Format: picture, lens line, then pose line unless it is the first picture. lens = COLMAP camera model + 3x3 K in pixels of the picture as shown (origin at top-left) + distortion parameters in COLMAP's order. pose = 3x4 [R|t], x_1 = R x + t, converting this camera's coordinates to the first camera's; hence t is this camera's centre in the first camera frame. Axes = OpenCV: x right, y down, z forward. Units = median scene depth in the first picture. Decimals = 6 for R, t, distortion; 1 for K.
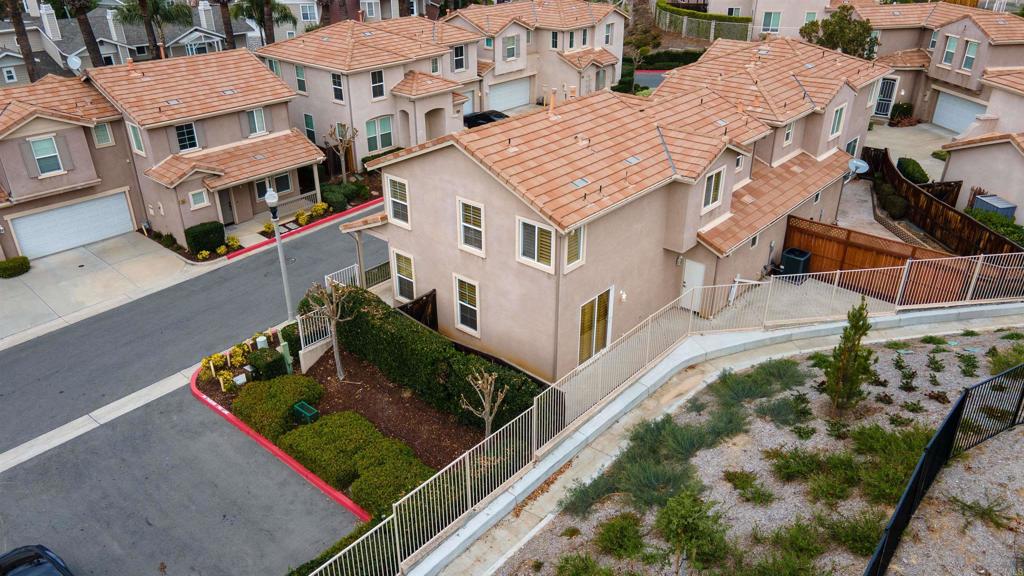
lens RADIAL K [[744.7, 0, 513.4], [0, 744.7, 282.0], [0, 0, 1]] dist [0.033912, 0.003585]
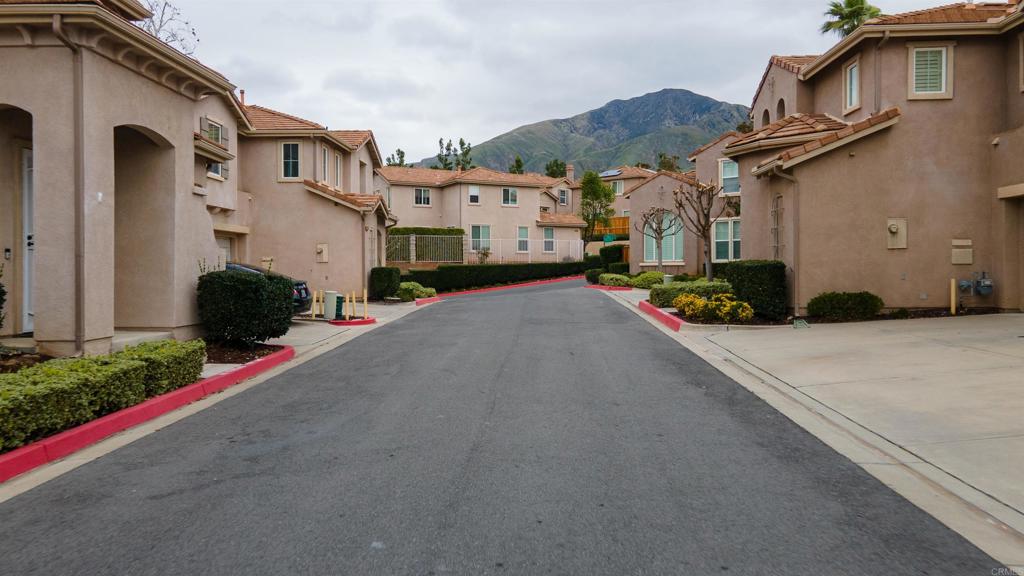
lens RADIAL K [[748.8, 0, 510.6], [0, 748.8, 283.3], [0, 0, 1]] dist [0.036493, 0.073623]
pose [[0.784198, -0.022651, 0.620097, -0.216435], [0.296152, 0.891832, -0.341948, -0.085086], [-0.545277, 0.451798, 0.706082, 1.030885]]
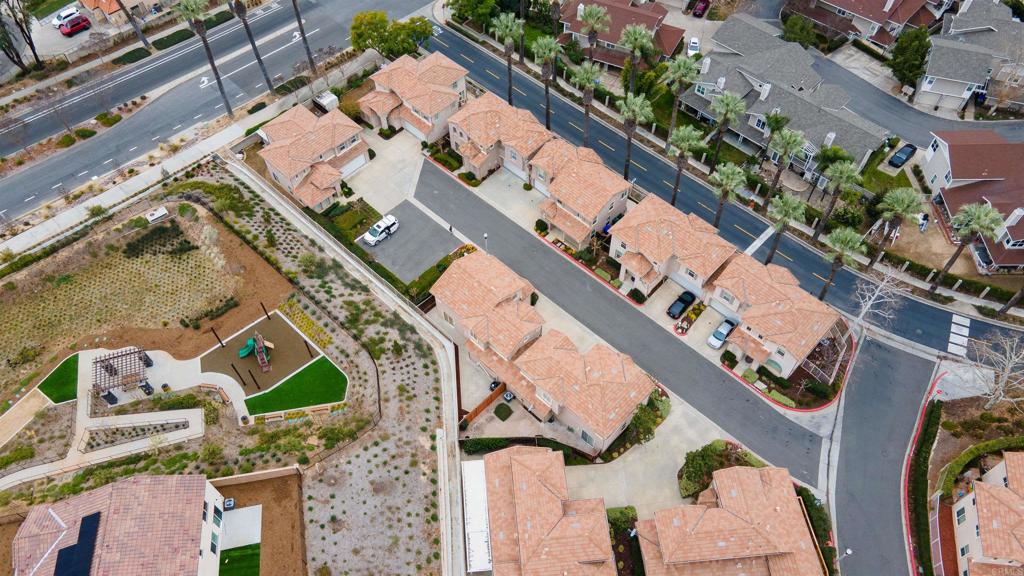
lens RADIAL K [[748.8, 0, 510.6], [0, 748.8, 283.3], [0, 0, 1]] dist [0.036493, 0.073623]
pose [[-0.057415, 0.817692, -0.572786, 1.570779], [-0.437803, 0.495002, 0.750534, -2.239869], [0.897236, 0.293859, 0.329568, -0.027885]]
